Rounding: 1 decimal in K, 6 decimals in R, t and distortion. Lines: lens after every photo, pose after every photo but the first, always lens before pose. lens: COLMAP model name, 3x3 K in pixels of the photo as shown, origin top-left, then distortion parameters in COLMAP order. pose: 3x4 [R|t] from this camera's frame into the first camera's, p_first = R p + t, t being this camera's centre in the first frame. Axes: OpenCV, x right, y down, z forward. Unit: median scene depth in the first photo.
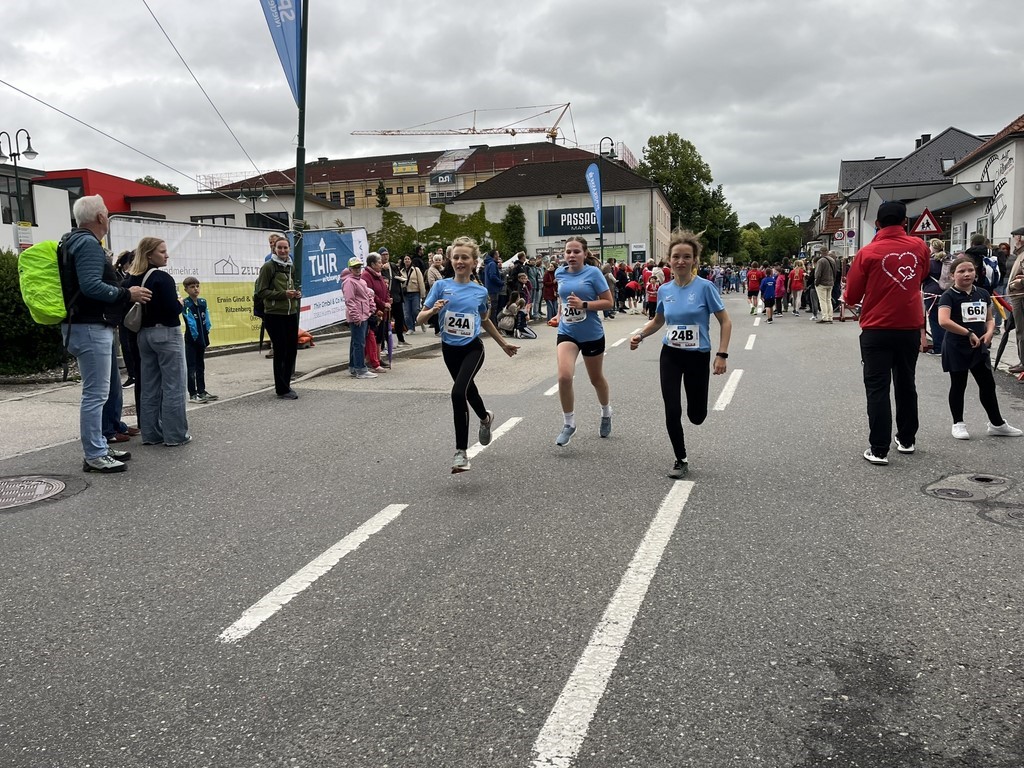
lens RADIAL K [[766.9, 0, 512.0], [0, 766.9, 384.0], [0, 0, 1]] dist [0.072726, -0.098792]
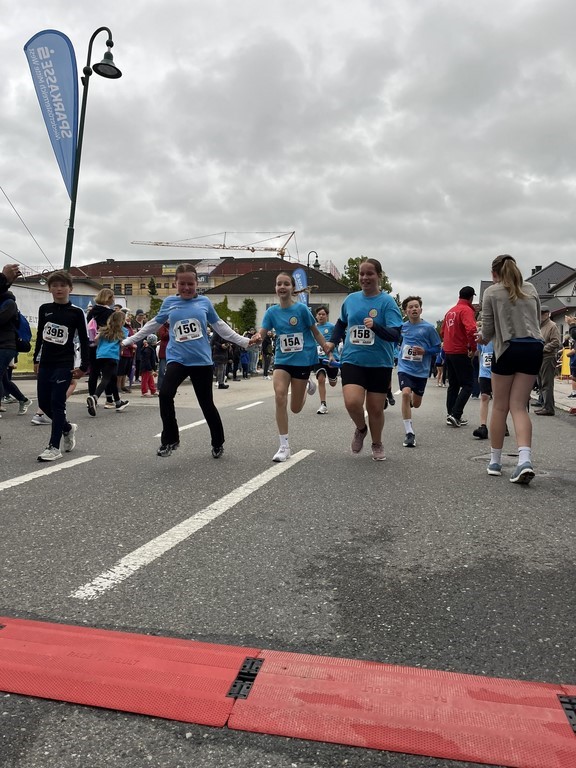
lens RADIAL K [[574.0, 0, 288.0], [0, 574.0, 384.0], [0, 0, 1]] dist [0.041472, -0.043369]
pose [[0.996736, 0.042703, 0.068514, 0.008323], [-0.036387, 0.995193, -0.090919, 0.007706], [-0.072067, 0.088129, 0.993499, -0.003293]]
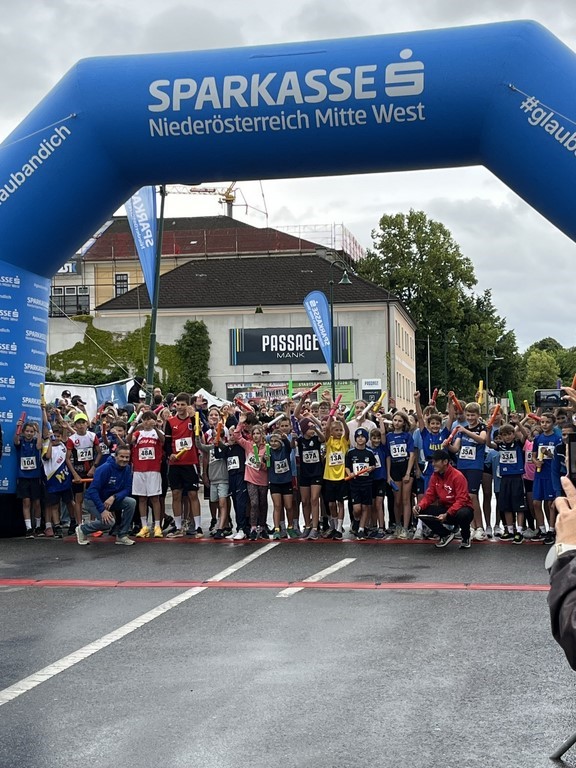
lens RADIAL K [[1389.6, 0, 287.0], [0, 1389.6, 455.0], [0, 0, 1]] dist [0.020808, 0.009514]
pose [[0.994062, 0.012450, 0.108098, -0.047954], [0.000048, 0.993383, -0.114852, 0.032679], [-0.108813, 0.114176, 0.987484, -0.236013]]
